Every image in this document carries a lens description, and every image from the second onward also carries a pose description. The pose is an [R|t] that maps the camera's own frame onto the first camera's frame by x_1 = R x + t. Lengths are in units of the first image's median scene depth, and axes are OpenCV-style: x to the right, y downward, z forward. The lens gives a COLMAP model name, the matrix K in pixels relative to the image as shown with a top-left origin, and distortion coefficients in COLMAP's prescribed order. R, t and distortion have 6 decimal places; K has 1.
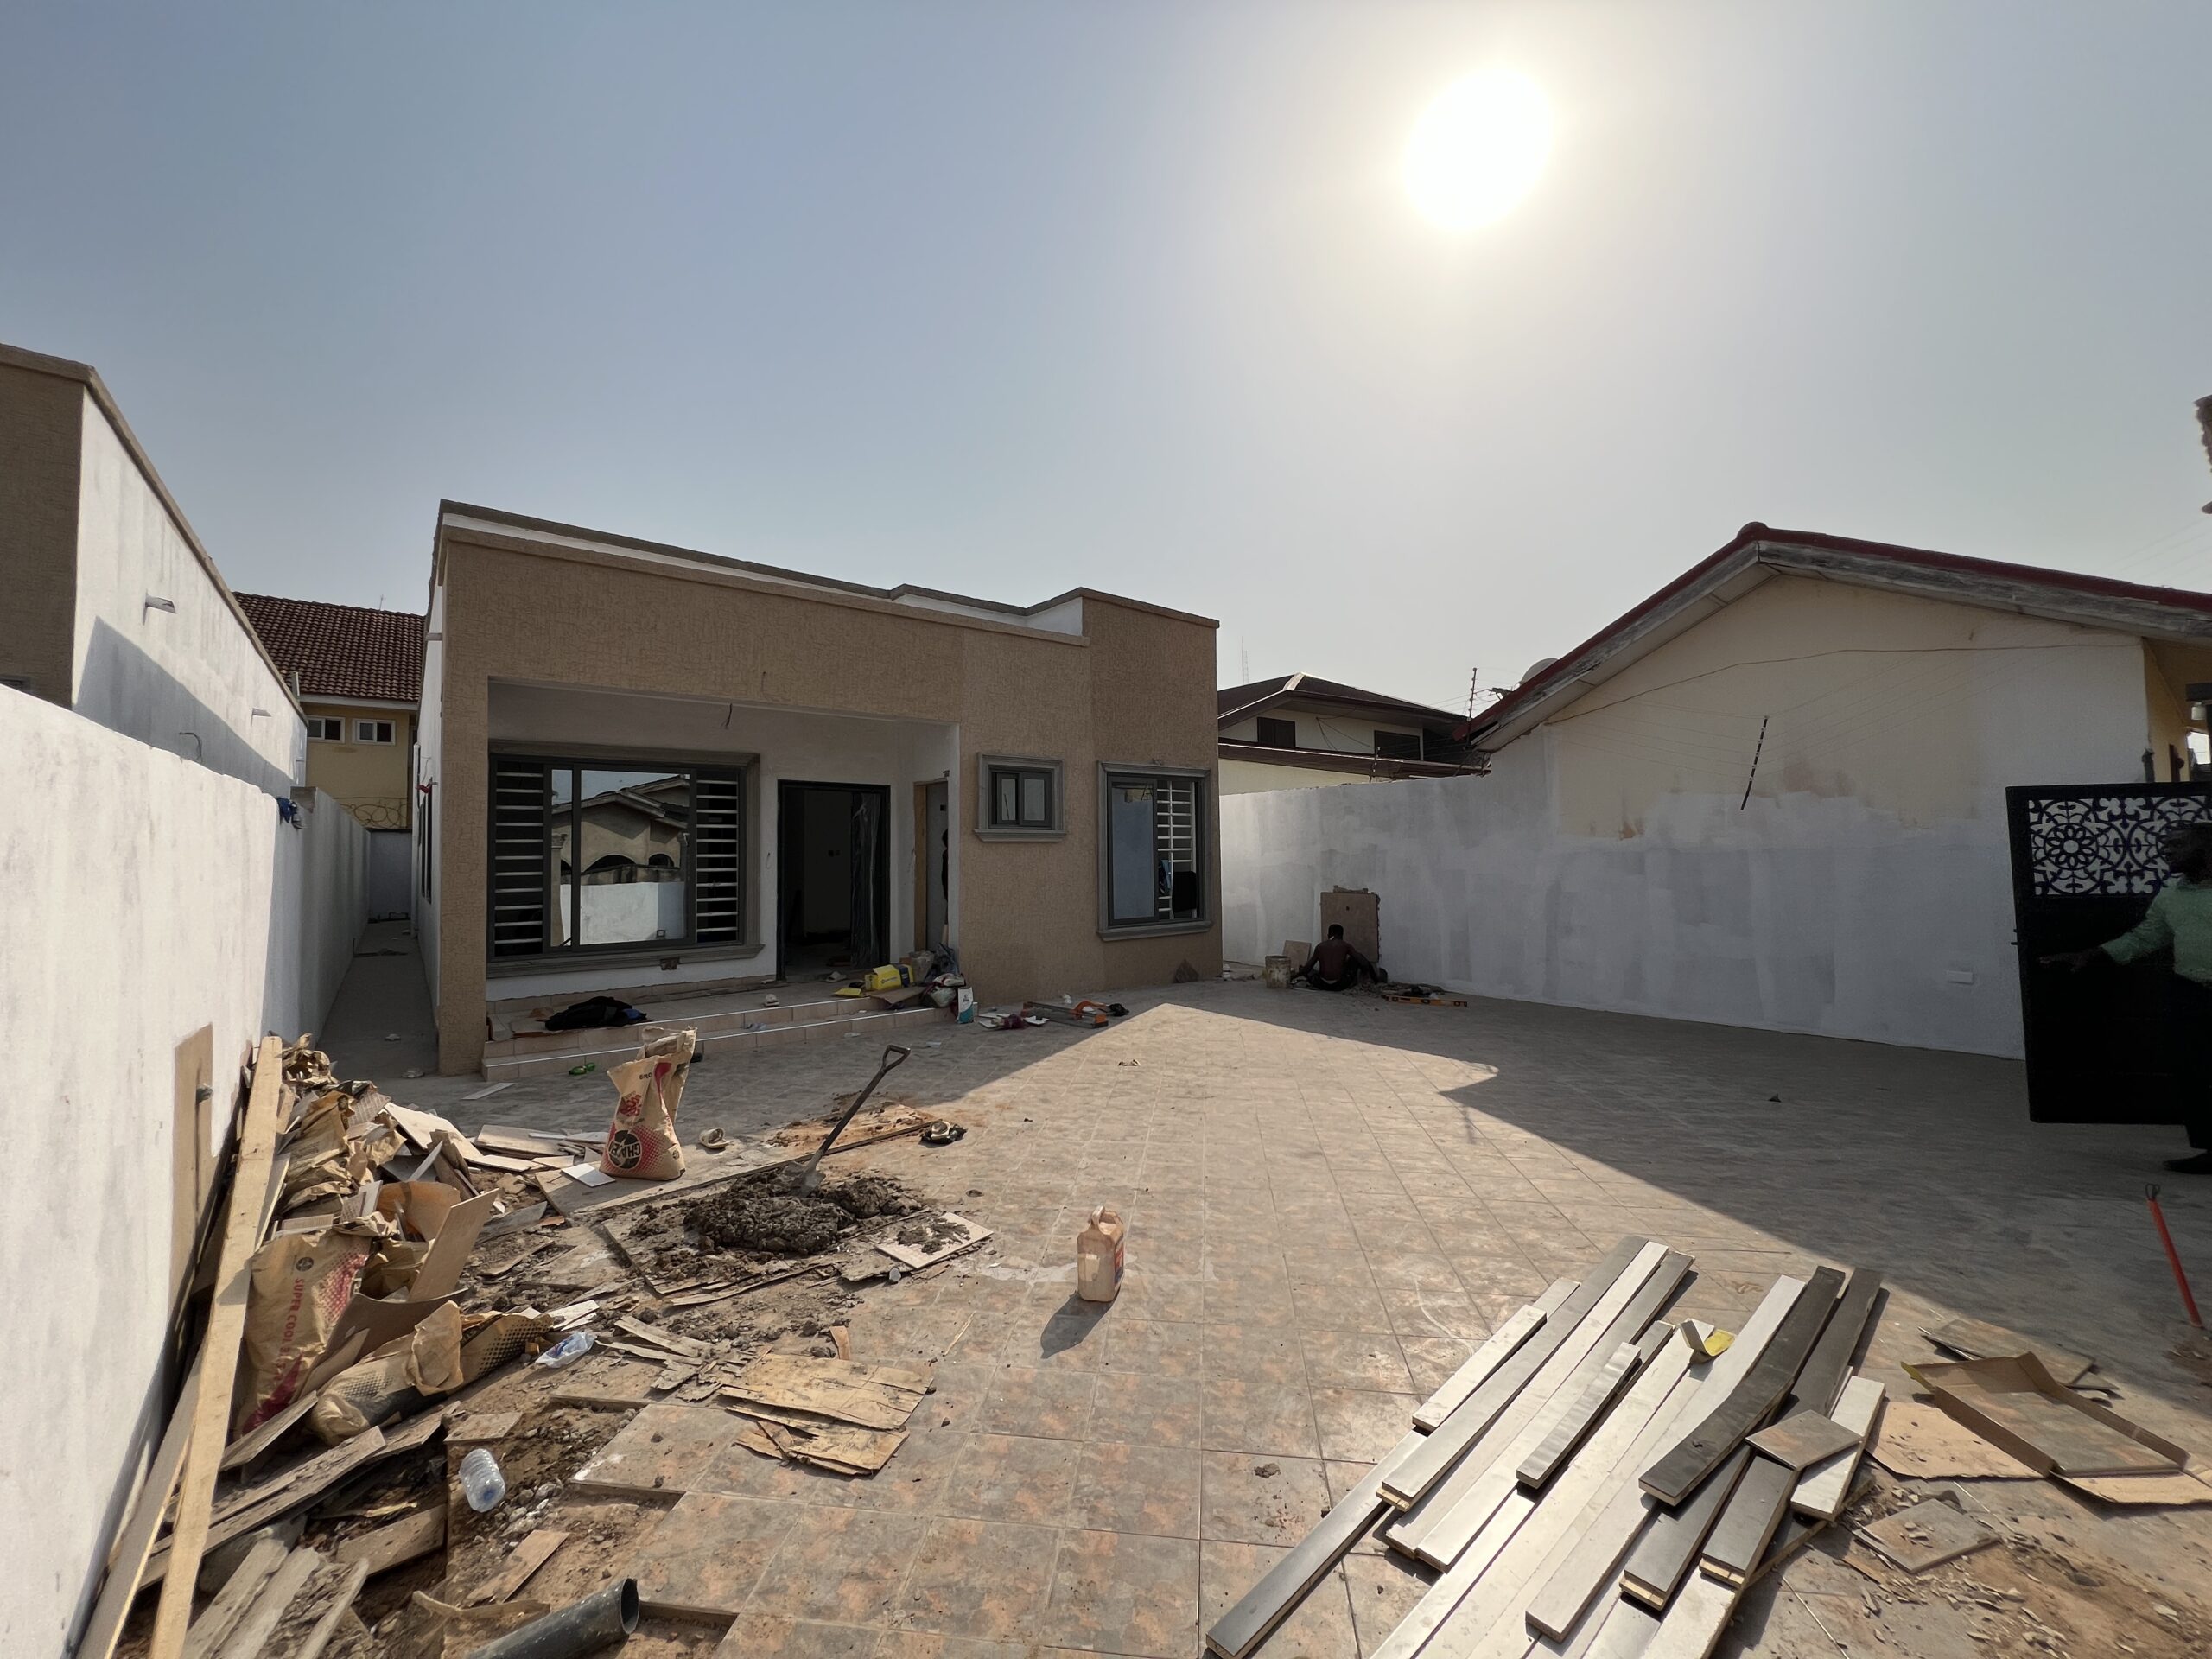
lens RADIAL K [[876.9, 0, 1100.9], [0, 876.9, 820.8], [0, 0, 1]] dist [-0.000401, 0.000186]
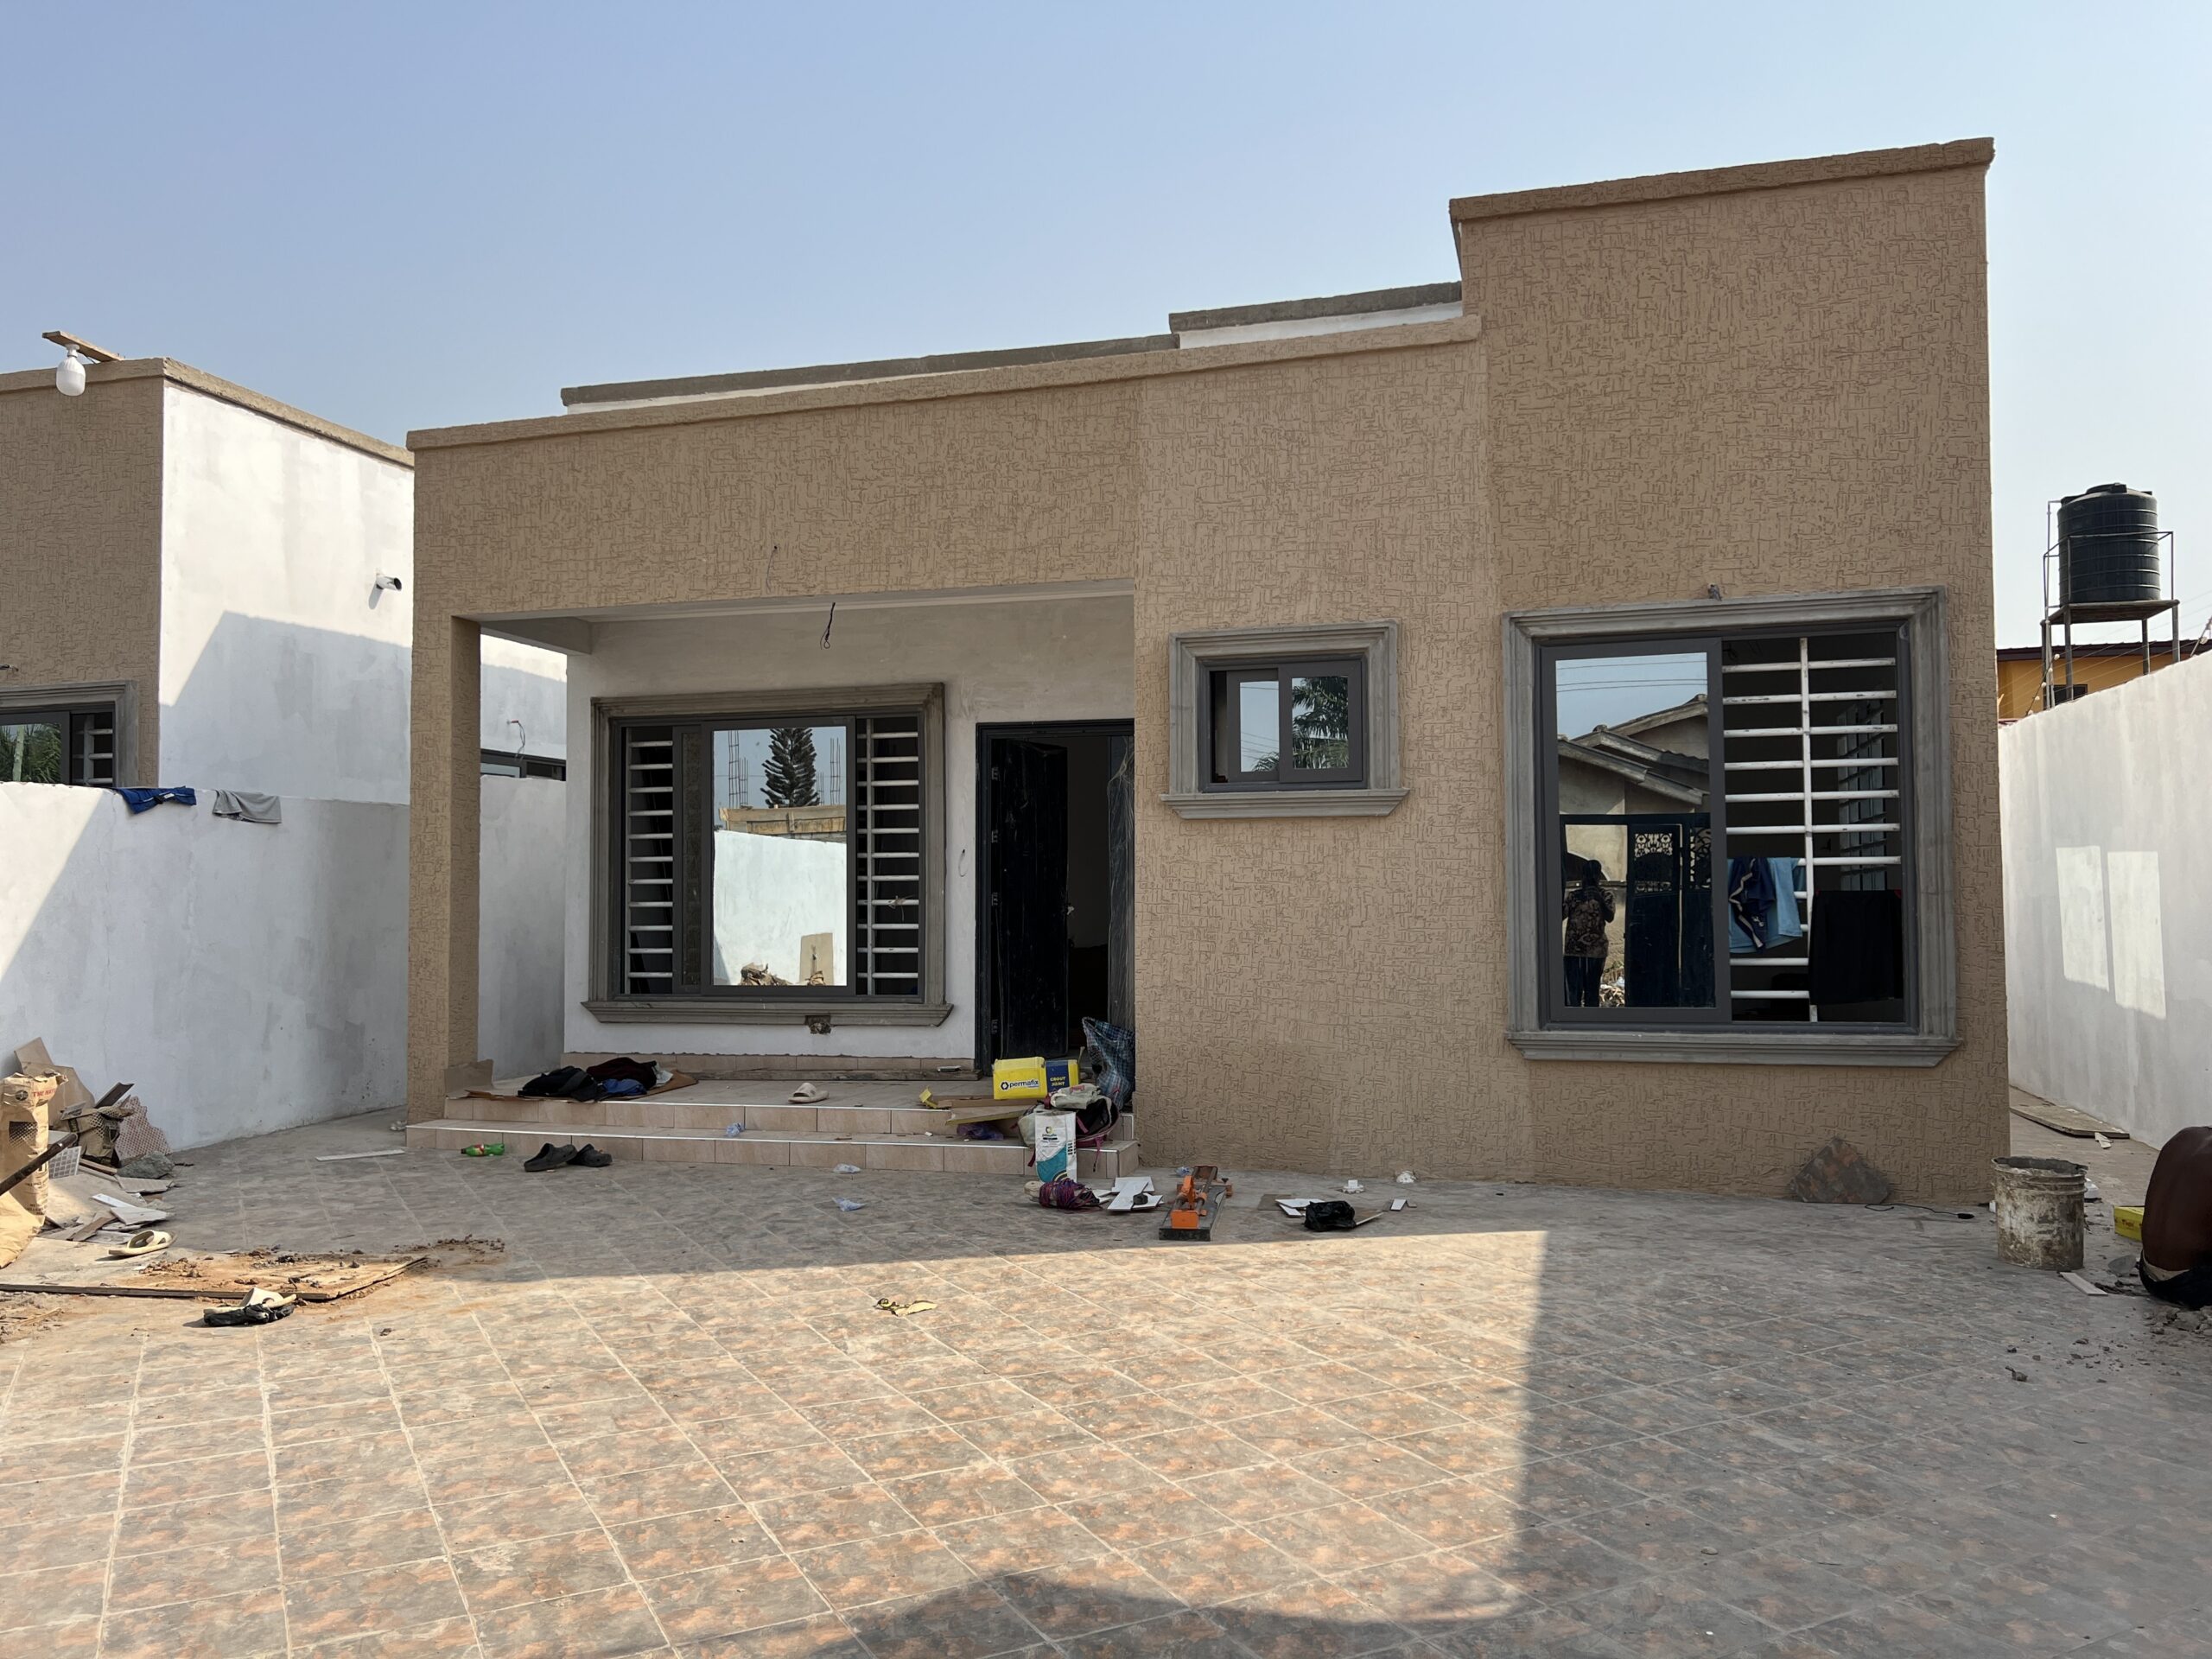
lens RADIAL K [[1643.1, 0, 1098.5], [0, 1643.1, 832.3], [0, 0, 1]] dist [0.059636, -0.063439]
pose [[0.575684, -0.023760, -0.817327, 1.056840], [0.033349, 0.999428, -0.005565, 0.064136], [0.816992, -0.024053, 0.576148, 0.832709]]
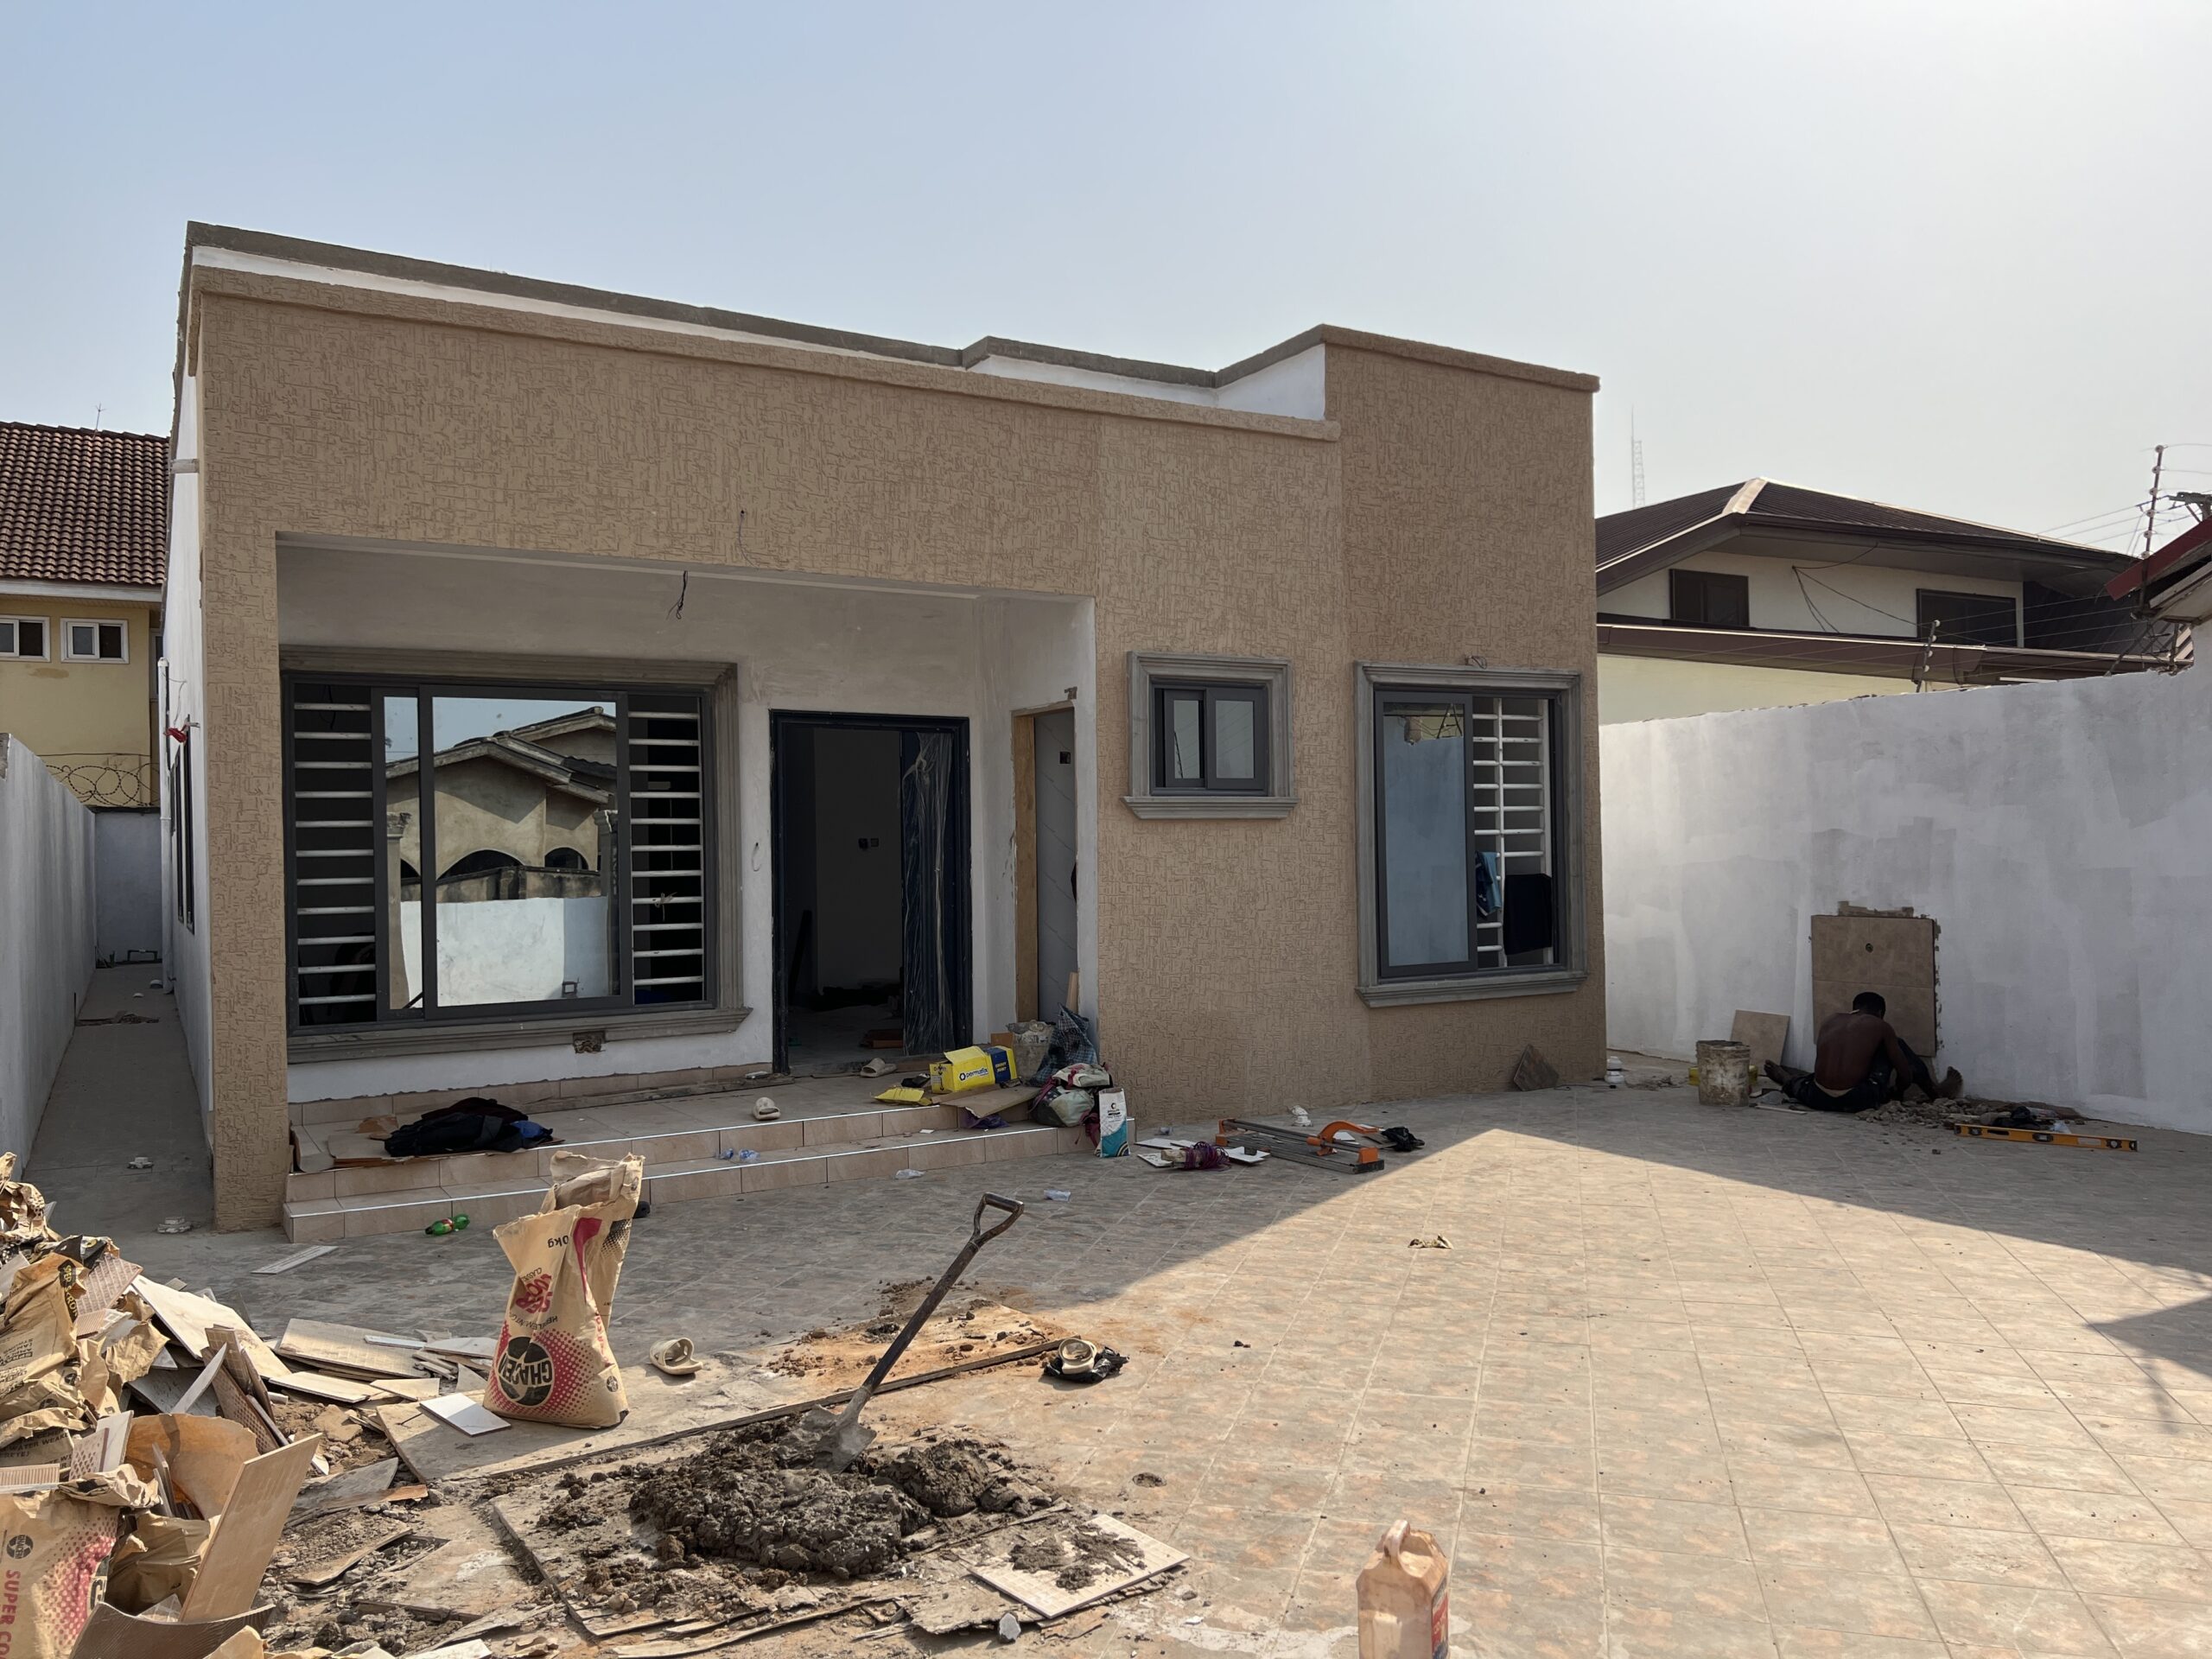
lens RADIAL K [[1643.1, 0, 1098.5], [0, 1643.1, 832.3], [0, 0, 1]] dist [0.059636, -0.063439]
pose [[0.988492, -0.007211, -0.151104, -0.016980], [0.011767, 0.999502, 0.029284, 0.004599], [0.150817, -0.030725, 0.988084, 0.017986]]
